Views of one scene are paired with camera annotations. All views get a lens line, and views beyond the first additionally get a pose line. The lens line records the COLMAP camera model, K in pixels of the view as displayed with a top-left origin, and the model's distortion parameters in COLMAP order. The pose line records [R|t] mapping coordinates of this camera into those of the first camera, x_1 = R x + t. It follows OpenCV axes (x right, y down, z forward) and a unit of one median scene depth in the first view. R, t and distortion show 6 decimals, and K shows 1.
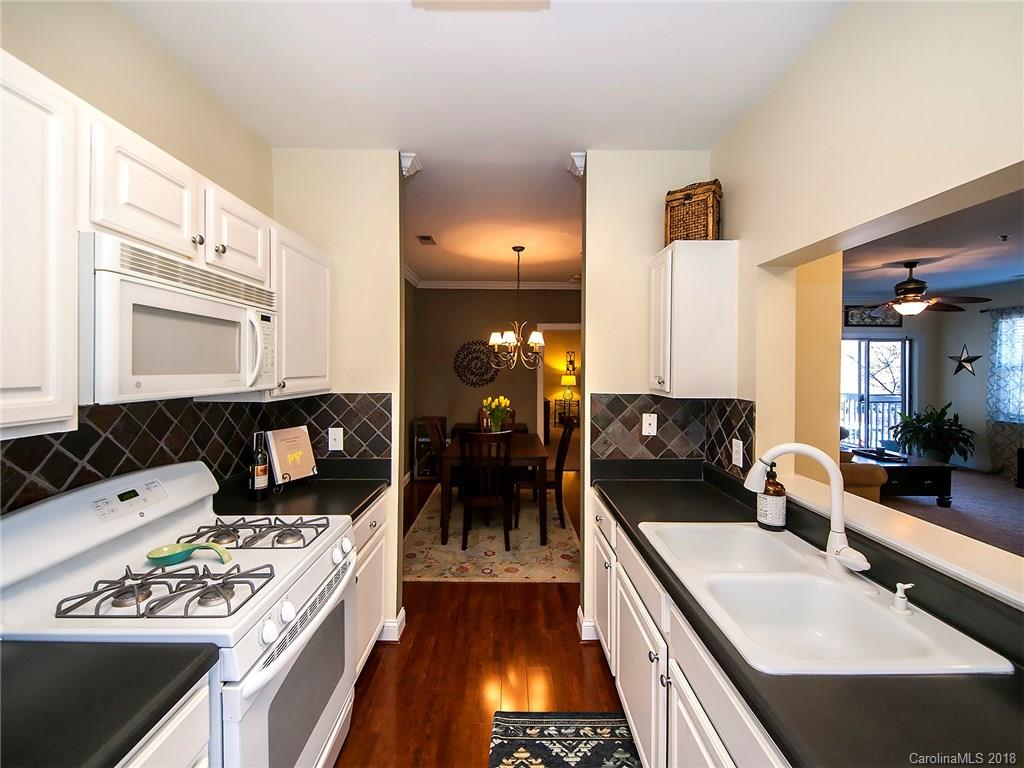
lens RADIAL K [[694.5, 0, 511.1], [0, 694.5, 377.3], [0, 0, 1]] dist [0.000069, 0.000250]
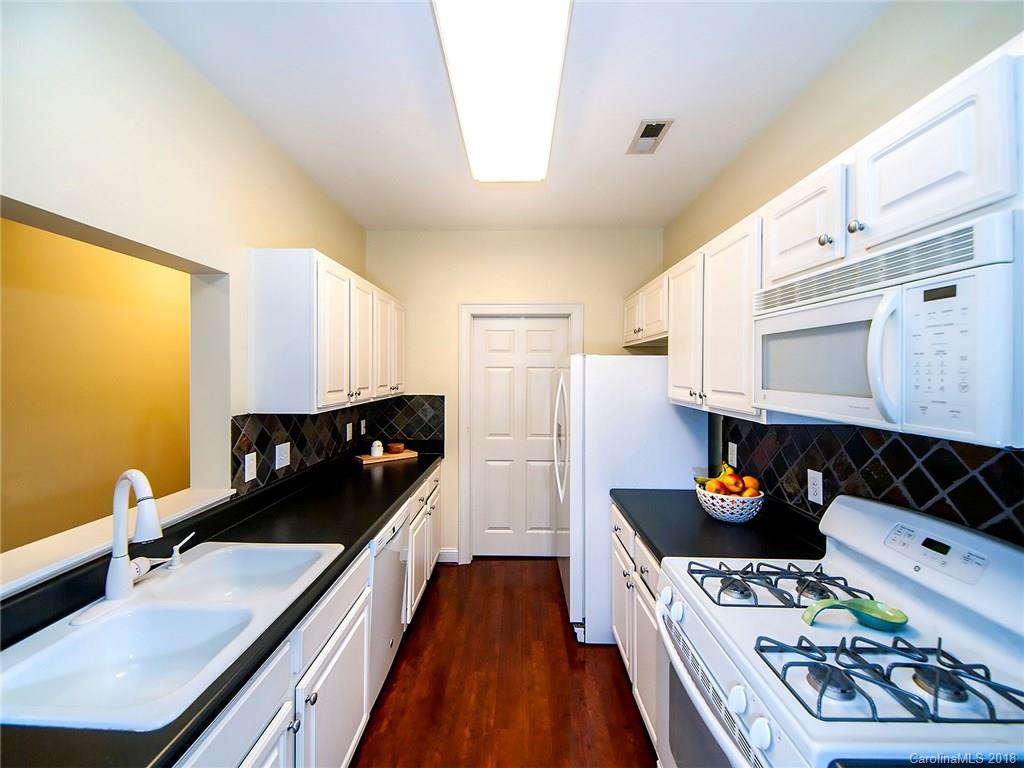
lens RADIAL K [[427.4, 0, 510.7], [0, 427.4, 377.5], [0, 0, 1]] dist [-0.001445, 0.000047]
pose [[-0.999978, -0.003898, 0.005385, -0.060345], [-0.003772, 0.999724, 0.023193, -0.036605], [-0.005474, 0.023172, -0.999717, 1.536092]]
